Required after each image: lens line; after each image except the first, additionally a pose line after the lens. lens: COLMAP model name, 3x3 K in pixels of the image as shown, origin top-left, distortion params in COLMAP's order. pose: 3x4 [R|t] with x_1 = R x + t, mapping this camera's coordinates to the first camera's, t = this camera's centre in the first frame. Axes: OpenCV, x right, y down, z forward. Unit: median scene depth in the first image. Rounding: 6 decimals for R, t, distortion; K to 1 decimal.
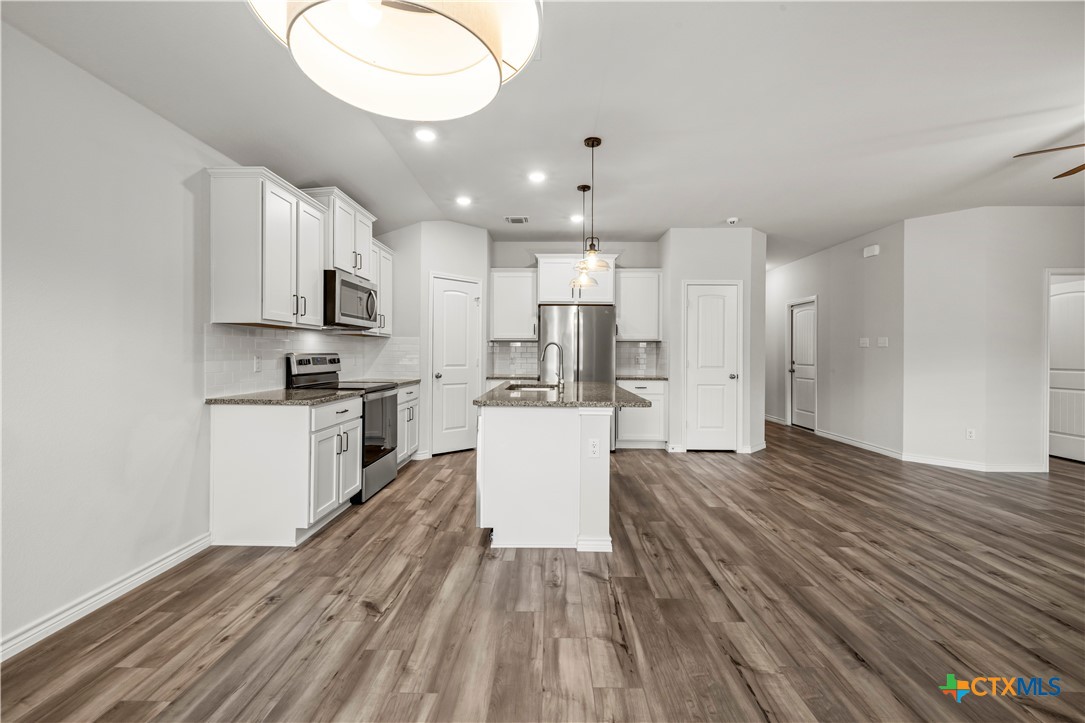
lens RADIAL K [[458.6, 0, 539.5], [0, 458.6, 357.7], [0, 0, 1]] dist [0.003260, 0.000218]
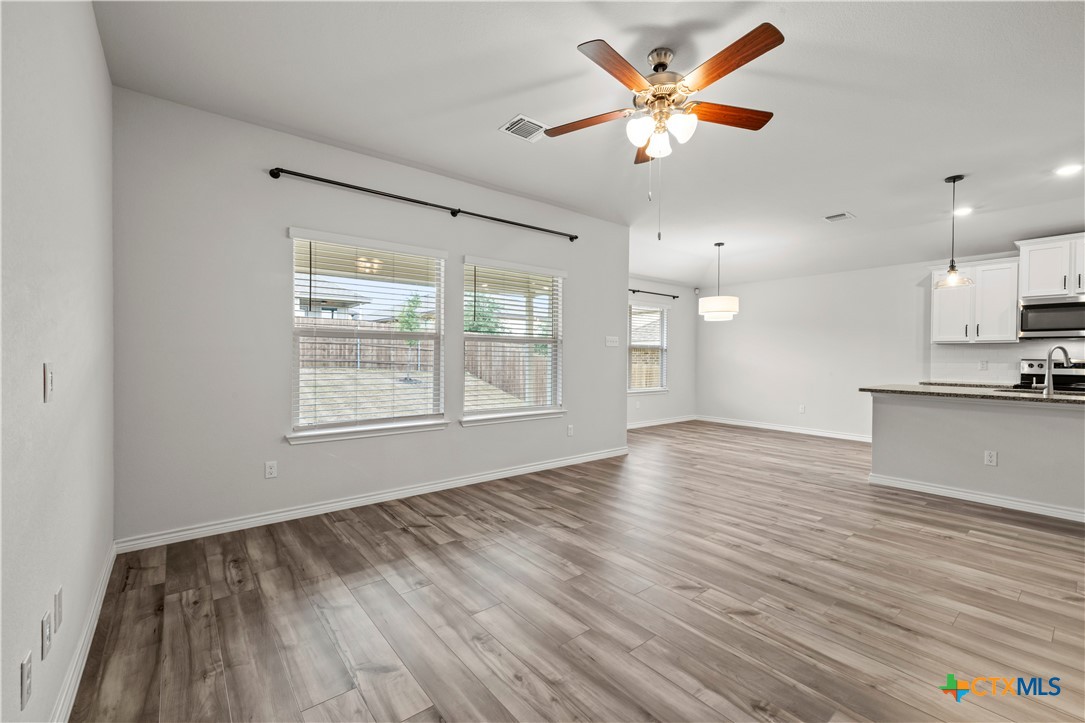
lens RADIAL K [[458.6, 0, 549.6], [0, 458.6, 358.3], [0, 0, 1]] dist [0.003260, 0.000218]
pose [[-0.759292, -0.007827, -0.650703, 1.881858], [-0.015368, 0.999864, 0.005907, 0.004403], [0.650569, 0.014485, -0.759309, 1.379043]]
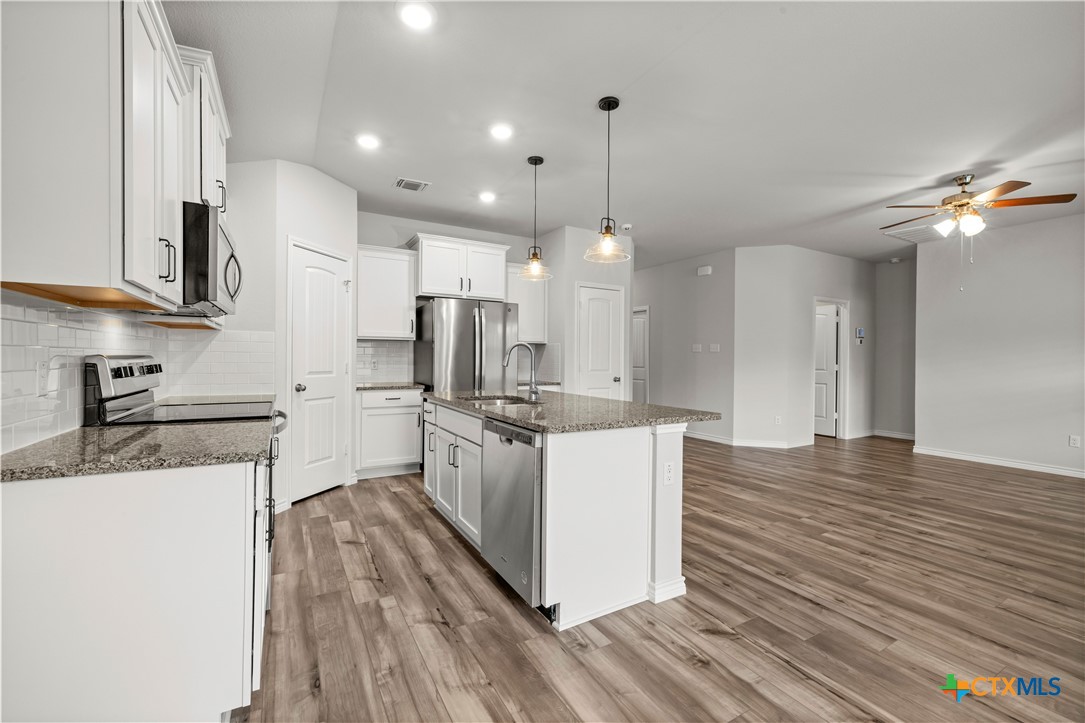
lens RADIAL K [[458.6, 0, 543.5], [0, 458.6, 361.5], [0, 0, 1]] dist [0.003260, 0.000218]
pose [[0.857913, -0.001818, 0.513792, -0.464088], [0.000267, 0.999995, 0.003091, -0.004670], [-0.513796, -0.002515, 0.857909, 0.384220]]
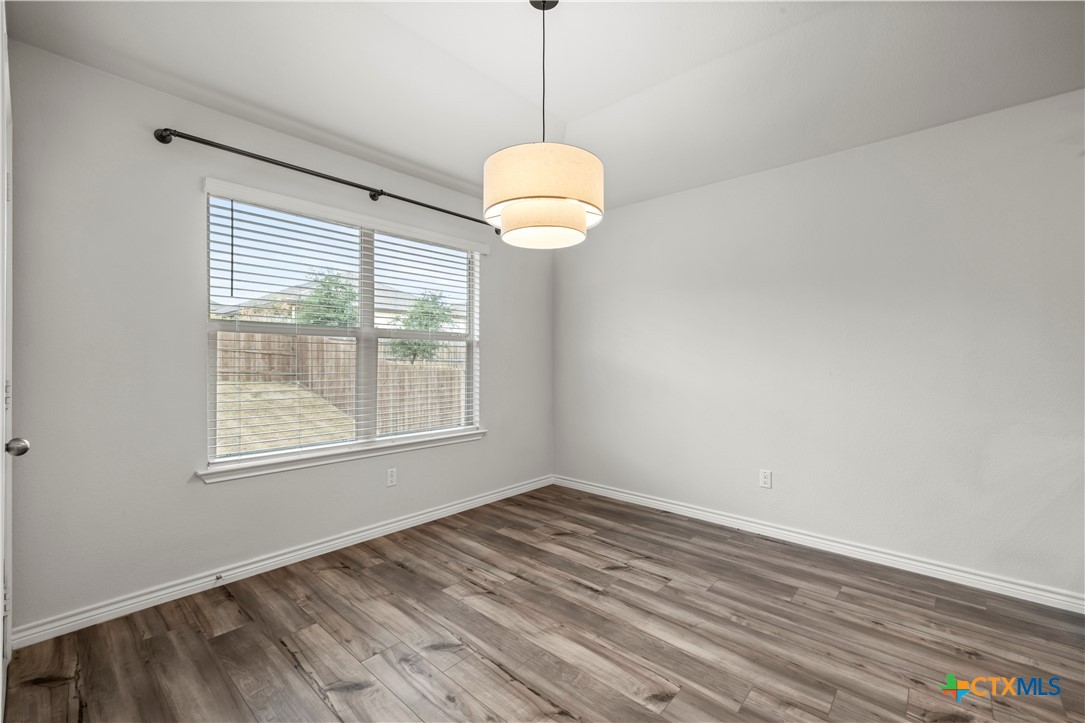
lens RADIAL K [[458.6, 0, 549.3], [0, 458.6, 360.6], [0, 0, 1]] dist [0.003260, 0.000218]
pose [[-0.638637, -0.001743, -0.769506, 0.423787], [-0.011759, 0.999903, 0.007494, -0.004521], [0.769418, 0.013835, -0.638595, 0.713307]]
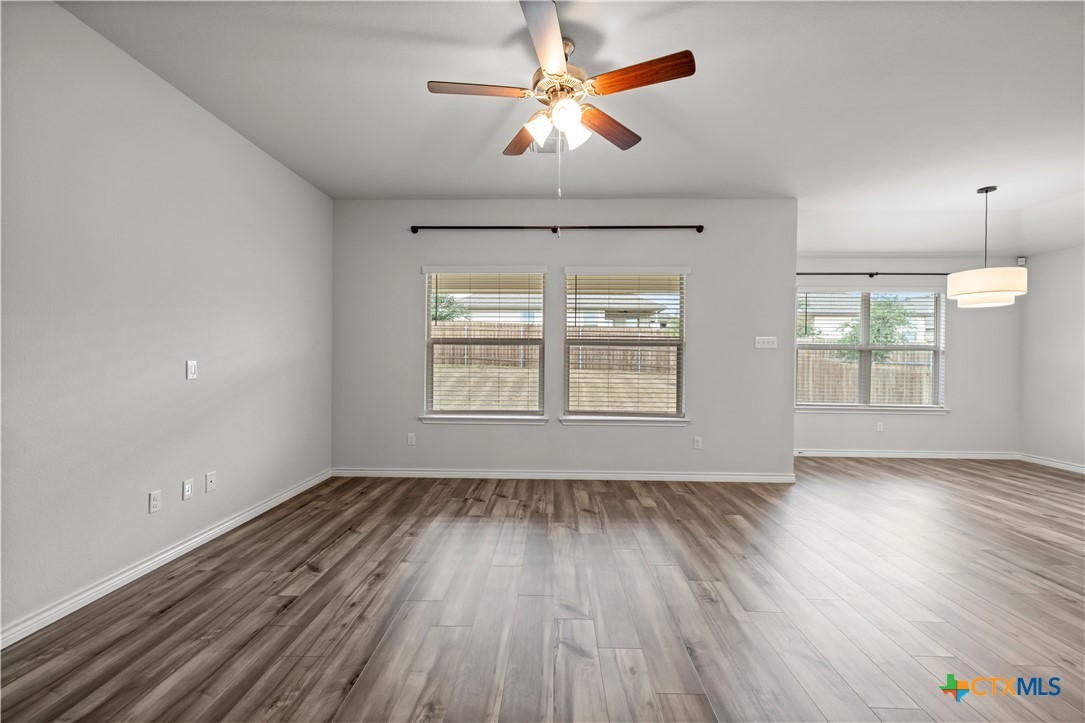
lens RADIAL K [[458.6, 0, 538.5], [0, 458.6, 359.1], [0, 0, 1]] dist [0.003260, 0.000218]
pose [[-0.999900, -0.014161, 0.000605, 1.254825], [-0.014153, 0.999831, 0.011764, -0.008436], [-0.000771, 0.011754, -0.999931, 1.663529]]
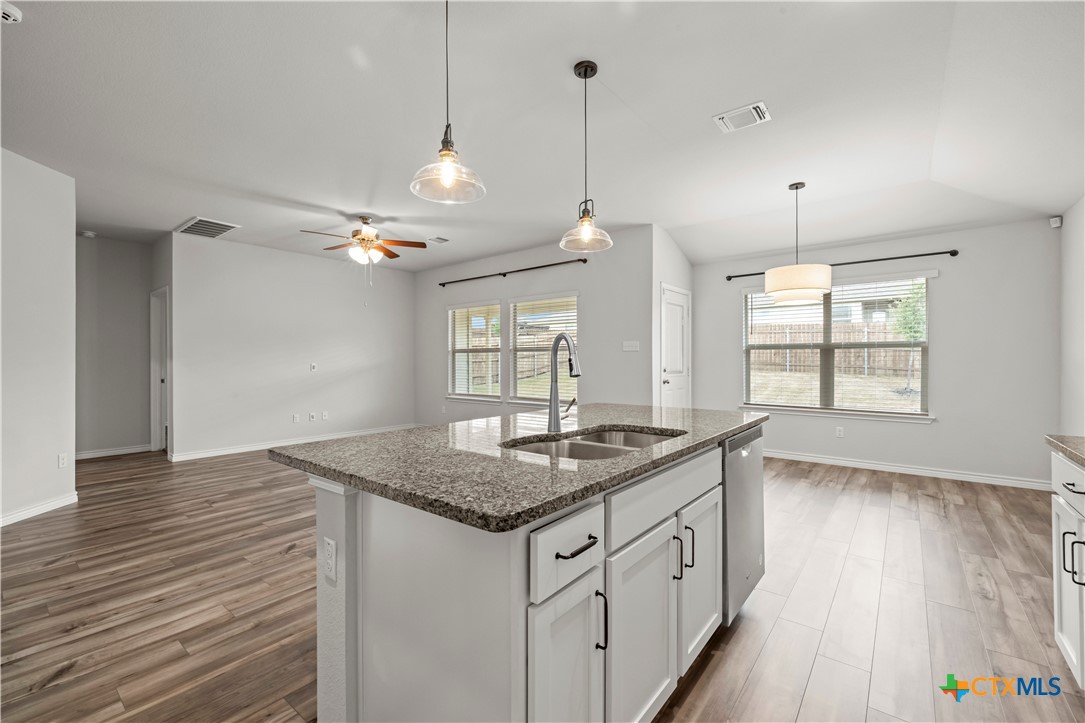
lens RADIAL K [[458.6, 0, 543.6], [0, 458.6, 359.9], [0, 0, 1]] dist [0.003260, 0.000218]
pose [[-0.793005, -0.000587, 0.609214, -0.318786], [0.002506, 0.999988, 0.004225, -0.007896], [-0.609210, 0.004877, -0.792994, 1.822613]]
